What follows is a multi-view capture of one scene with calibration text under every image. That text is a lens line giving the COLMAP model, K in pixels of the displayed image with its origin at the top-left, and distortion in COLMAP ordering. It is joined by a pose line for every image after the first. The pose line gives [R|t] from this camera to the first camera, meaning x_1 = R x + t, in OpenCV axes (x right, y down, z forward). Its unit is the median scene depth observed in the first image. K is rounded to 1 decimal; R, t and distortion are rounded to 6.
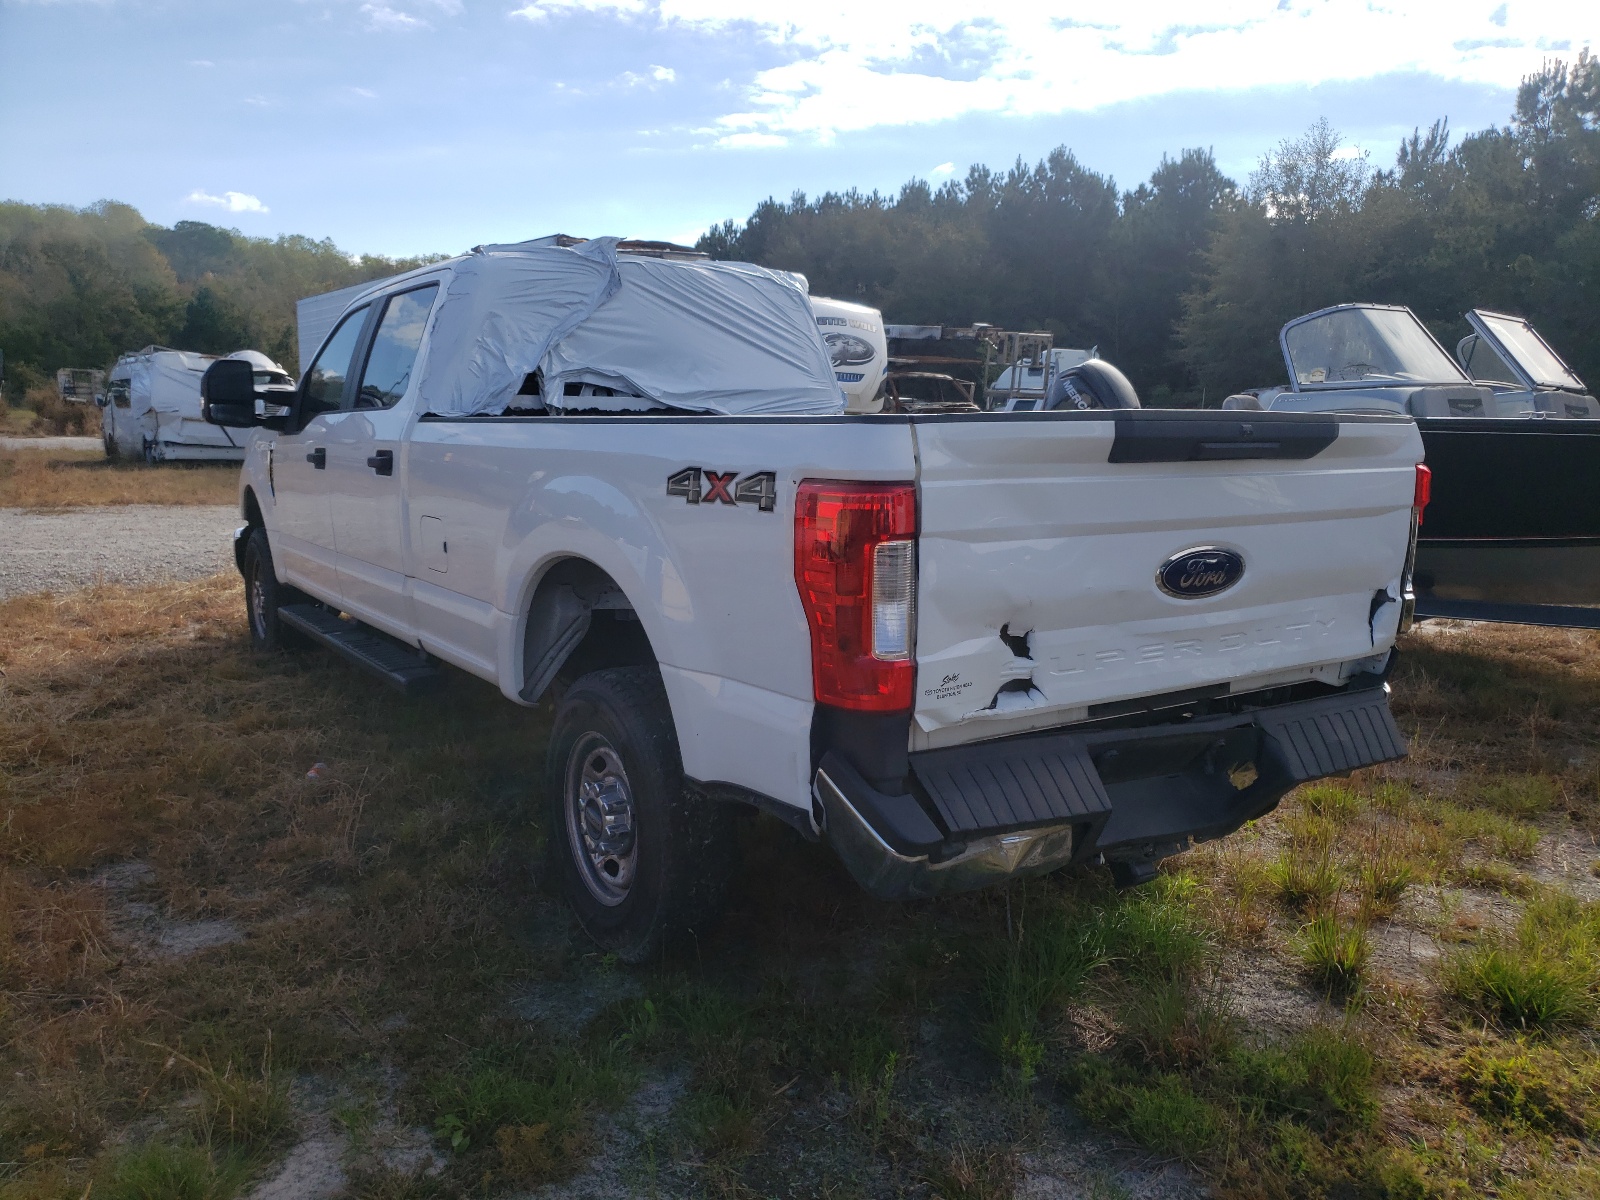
lens RADIAL K [[1284.6, 0, 800.0], [0, 1284.6, 600.0], [0, 0, 1]] dist [-0.004981, 0.001818]
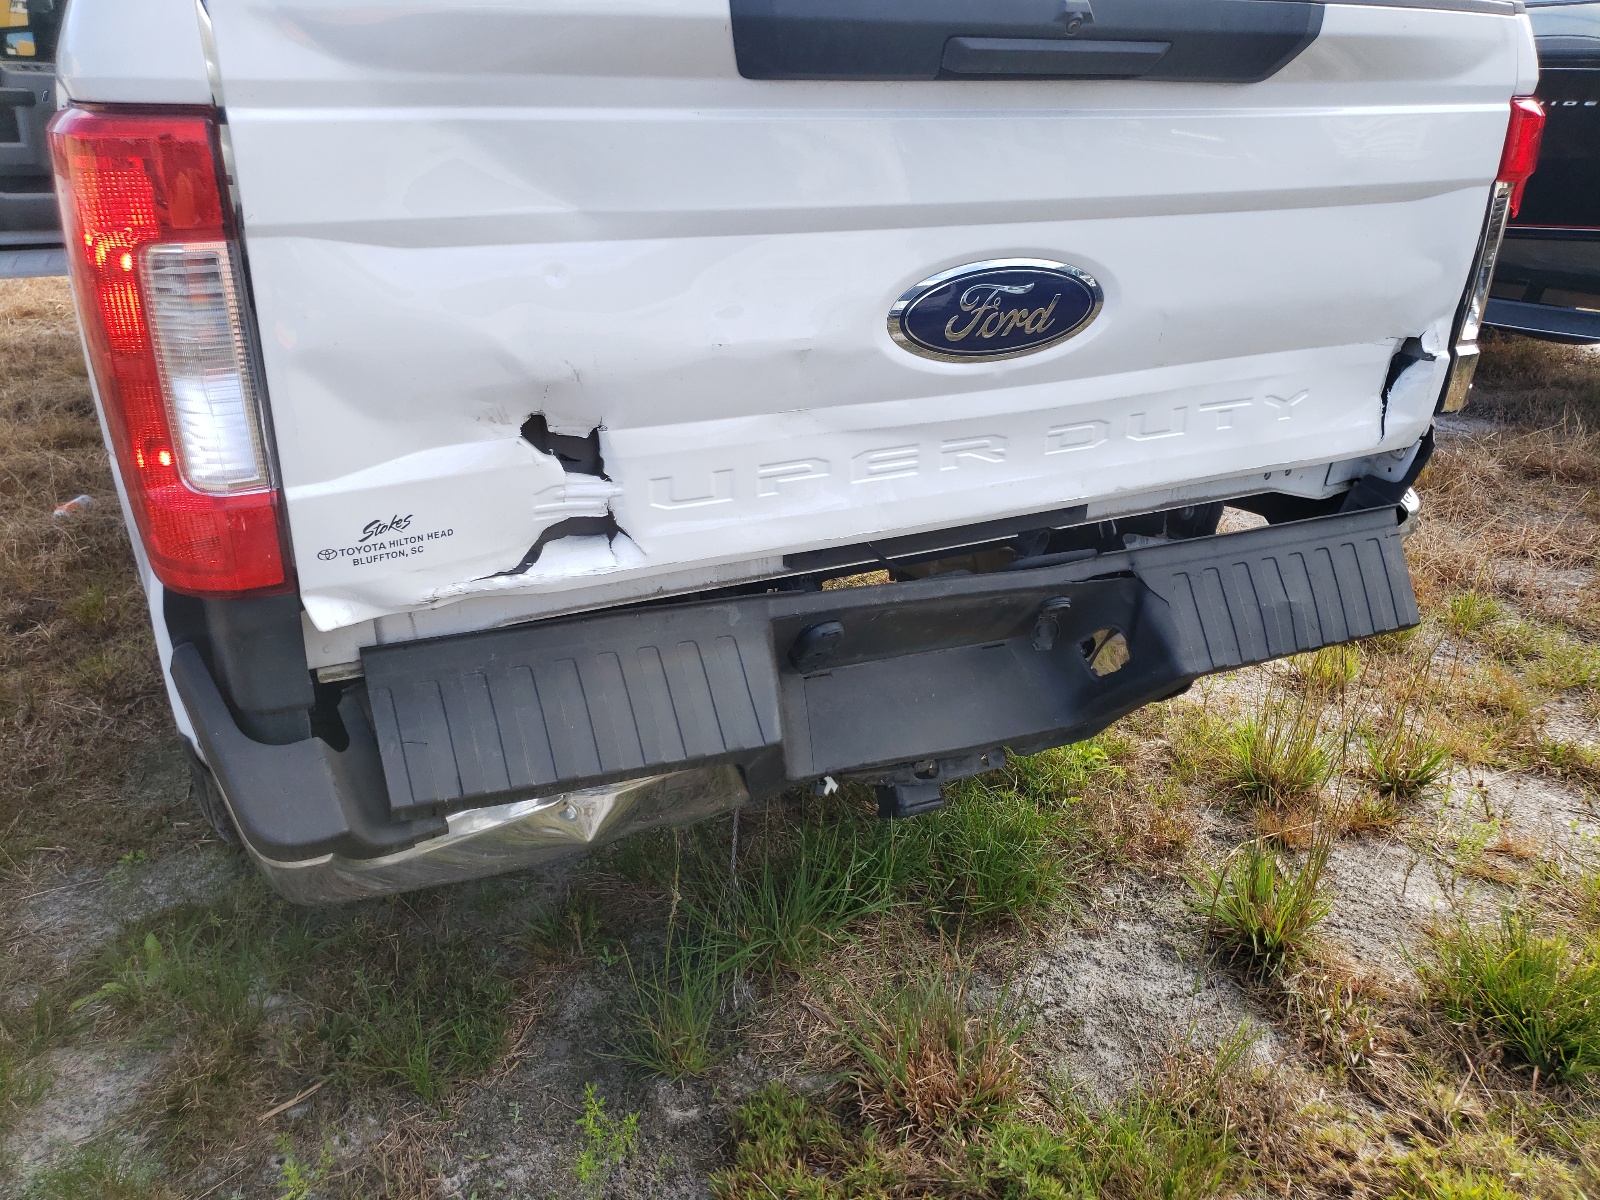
lens RADIAL K [[1284.6, 0, 800.0], [0, 1284.6, 600.0], [0, 0, 1]] dist [-0.004981, 0.001818]
pose [[0.990470, 0.054059, -0.126675, 0.305122], [-0.020618, 0.967584, 0.251706, -0.037521], [0.136176, -0.246695, 0.959478, 0.457628]]
